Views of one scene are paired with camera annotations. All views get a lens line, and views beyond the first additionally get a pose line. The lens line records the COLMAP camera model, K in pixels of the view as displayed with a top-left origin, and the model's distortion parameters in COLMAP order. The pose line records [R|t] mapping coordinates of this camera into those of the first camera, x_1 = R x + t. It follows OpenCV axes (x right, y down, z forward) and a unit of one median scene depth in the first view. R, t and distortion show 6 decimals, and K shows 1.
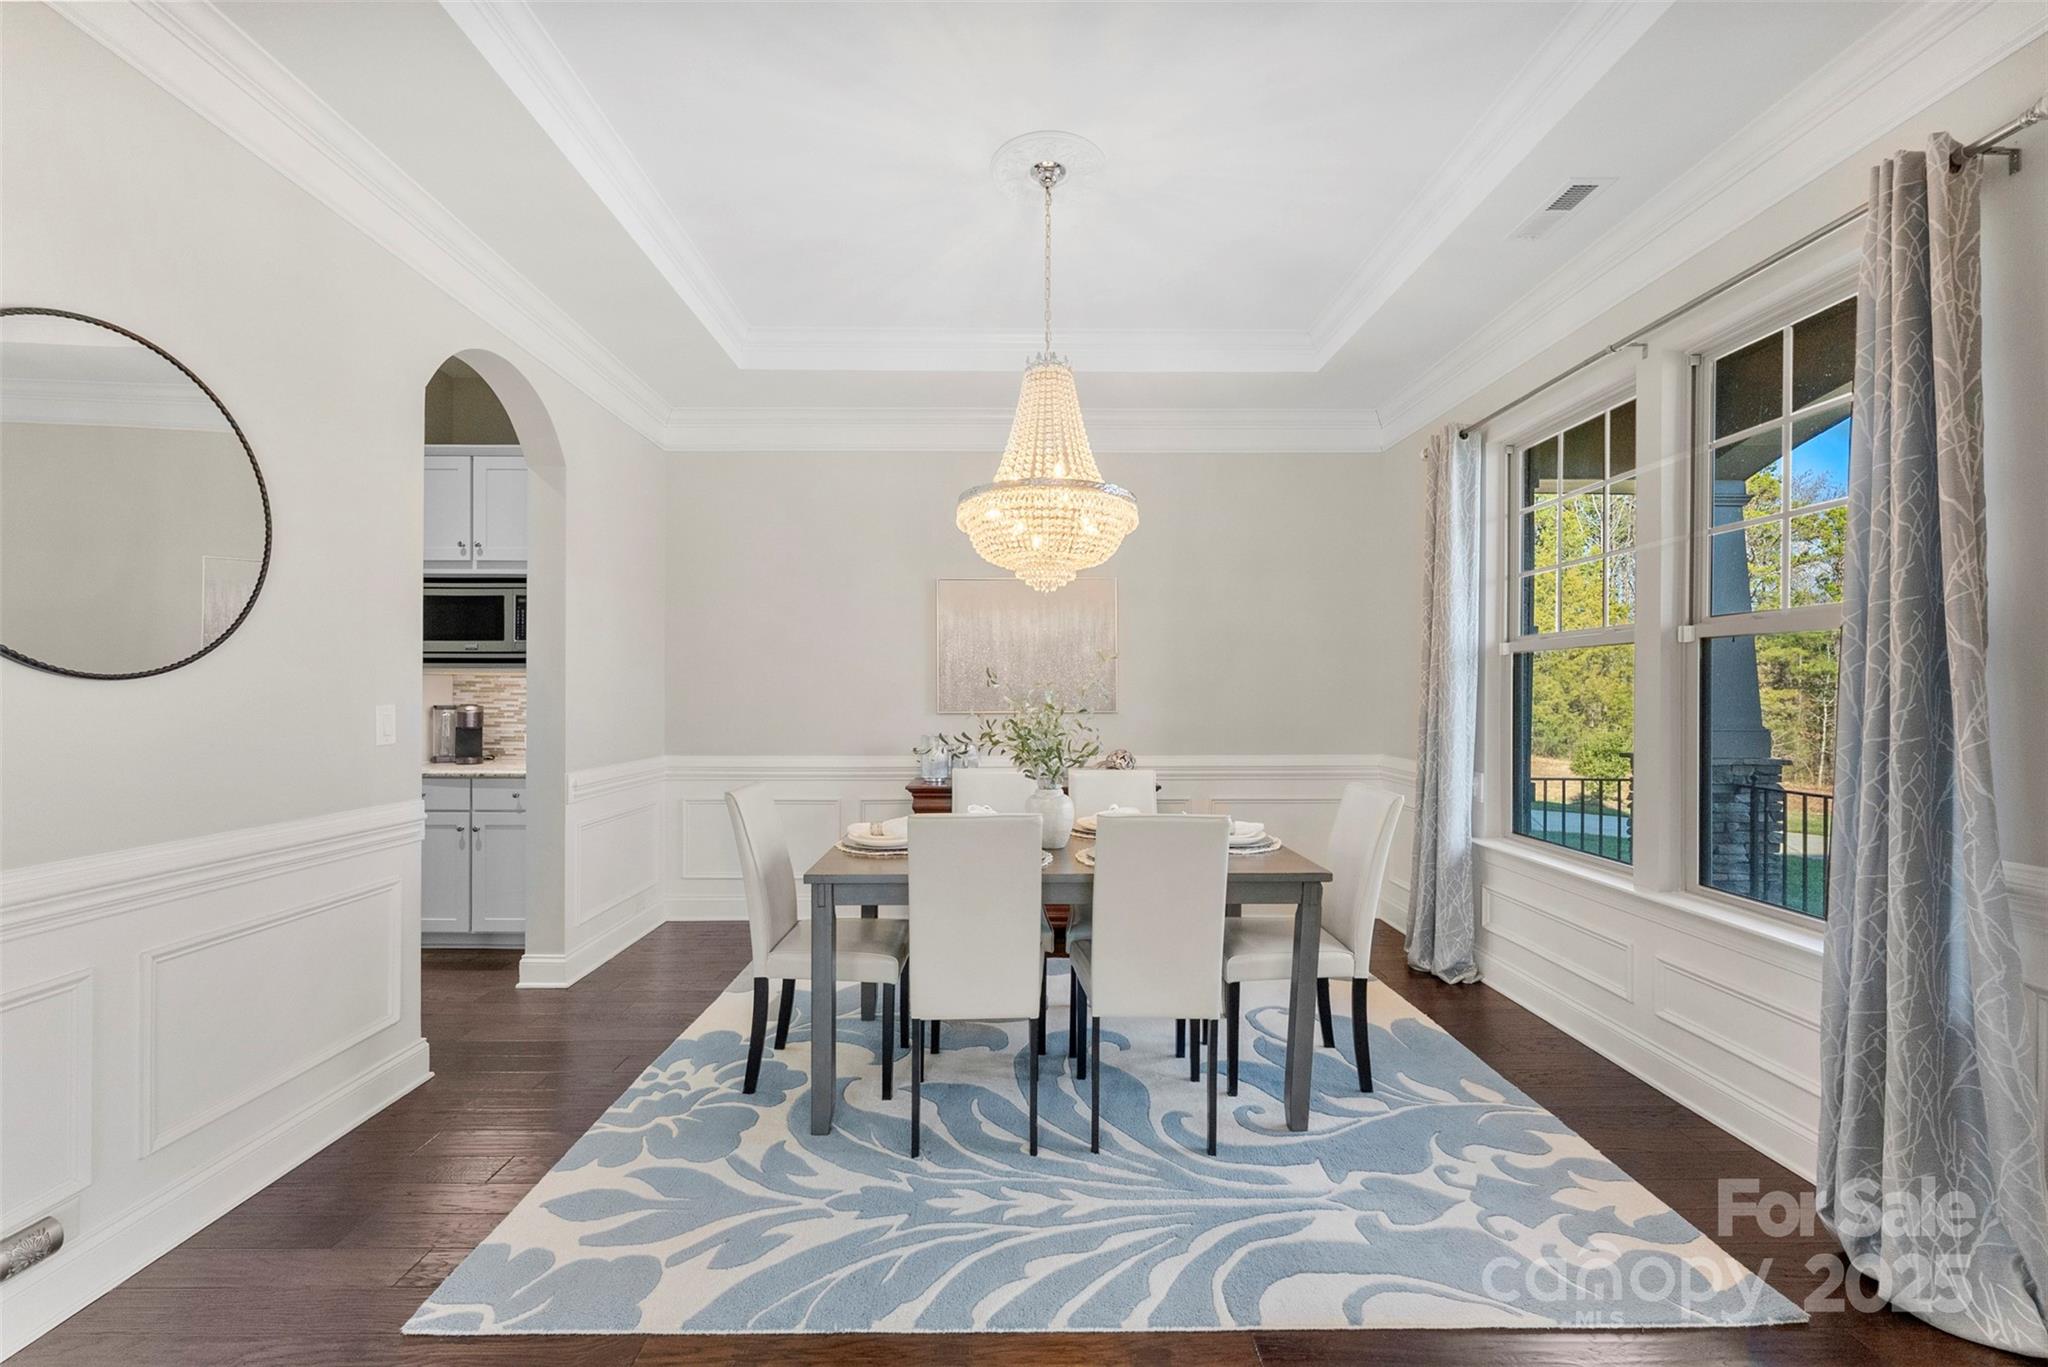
lens RADIAL K [[830.7, 0, 1019.8], [0, 830.7, 690.7], [0, 0, 1]] dist [-0.001578, -0.000071]
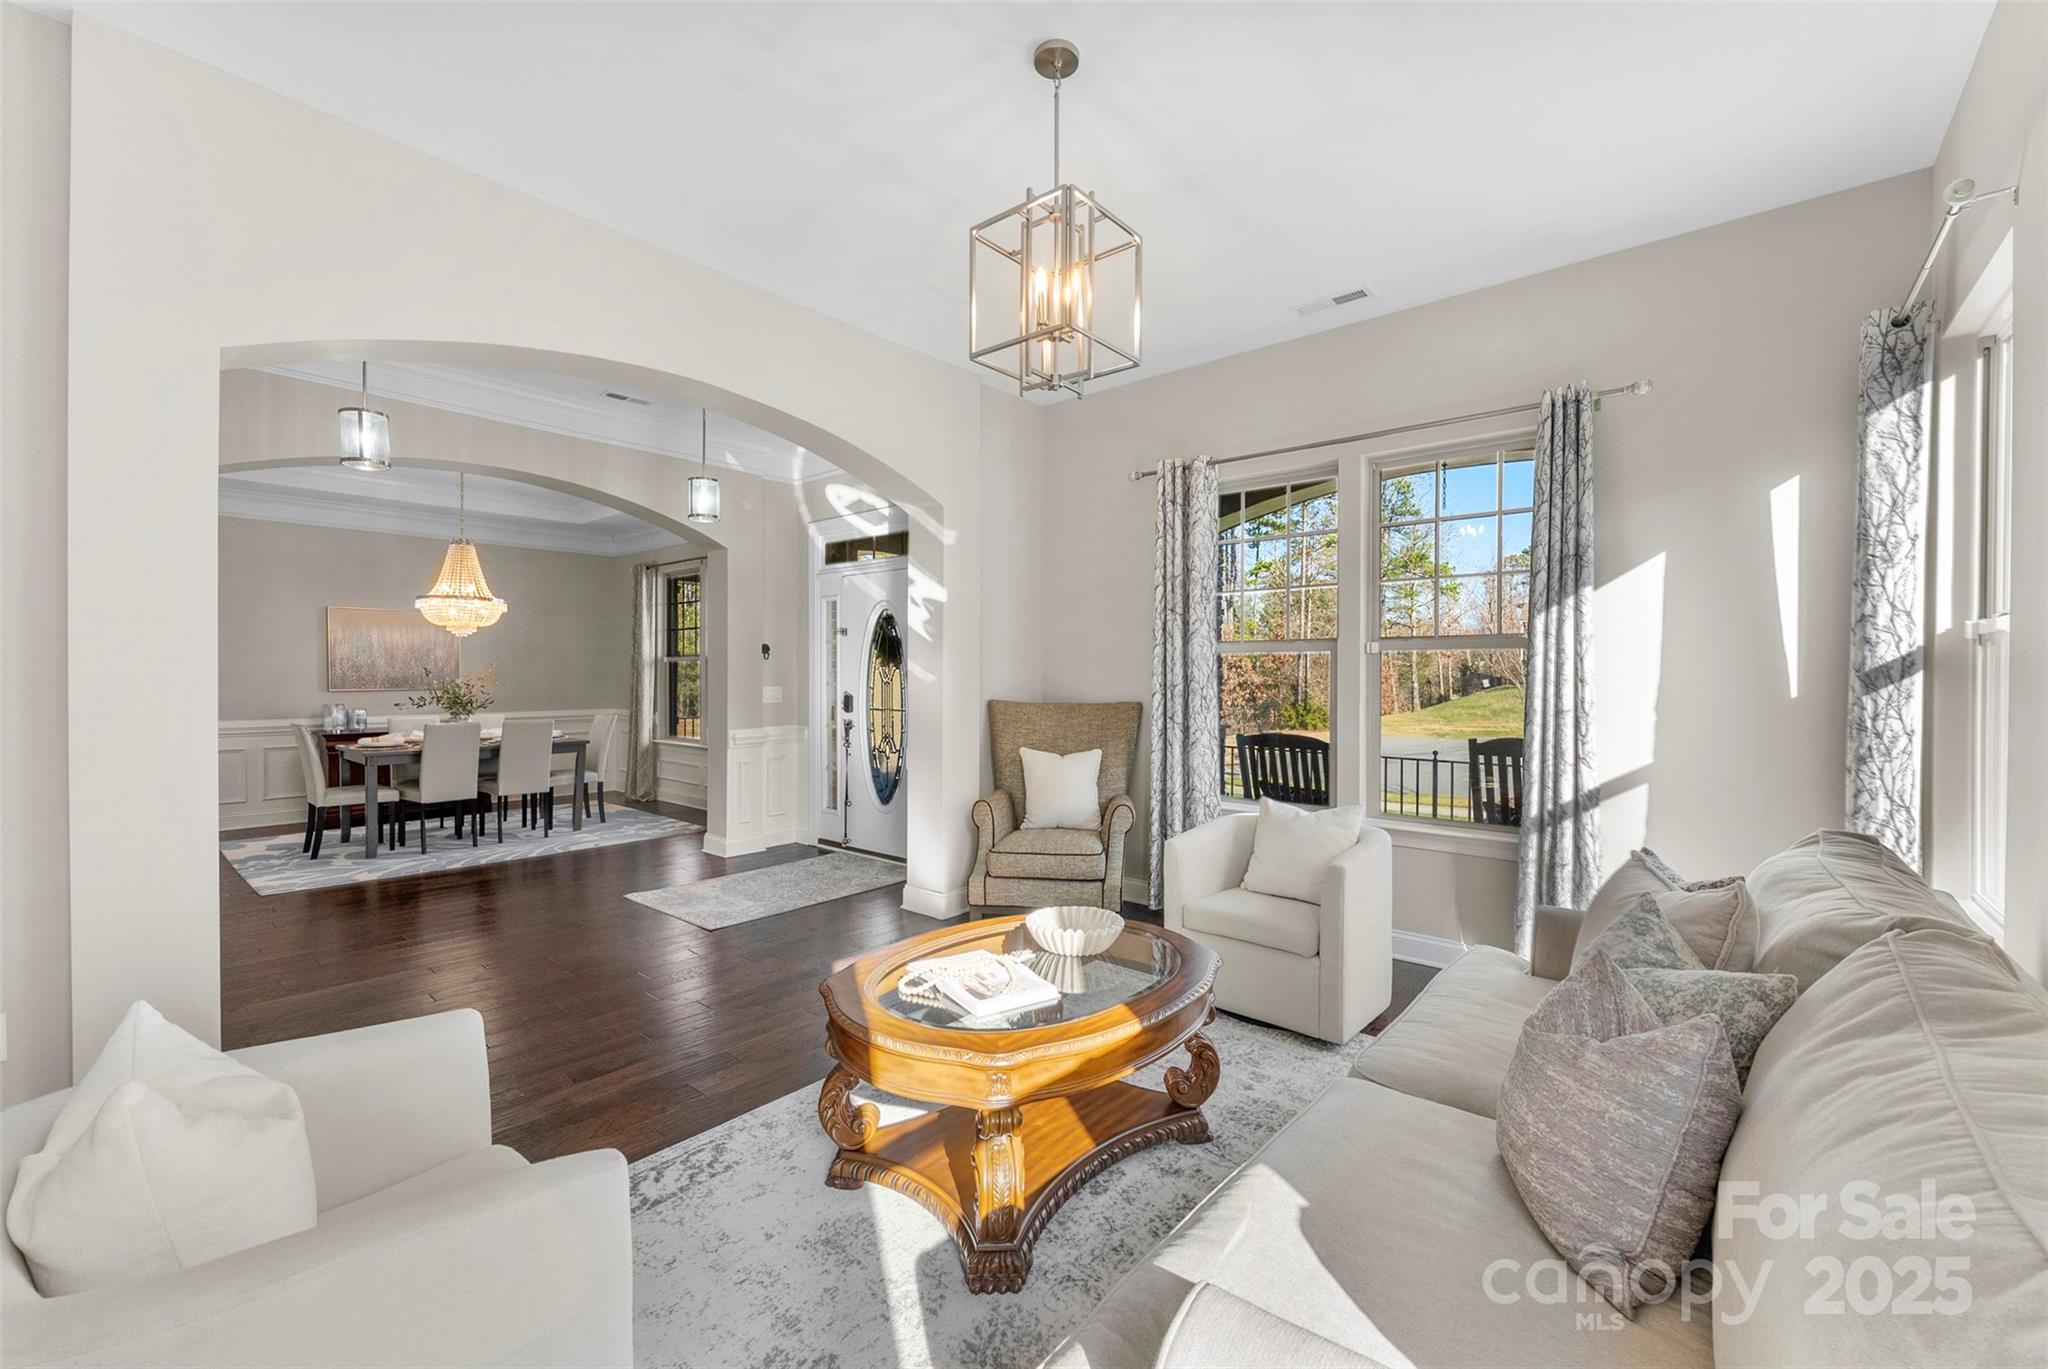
lens RADIAL K [[830.7, 0, 1023.5], [0, 830.7, 674.2], [0, 0, 1]] dist [-0.001578, -0.000071]
pose [[0.663920, -0.005455, 0.747783, -0.526394], [-0.003961, 0.999934, 0.010812, -0.035976], [-0.747793, -0.010140, 0.663855, -1.374678]]
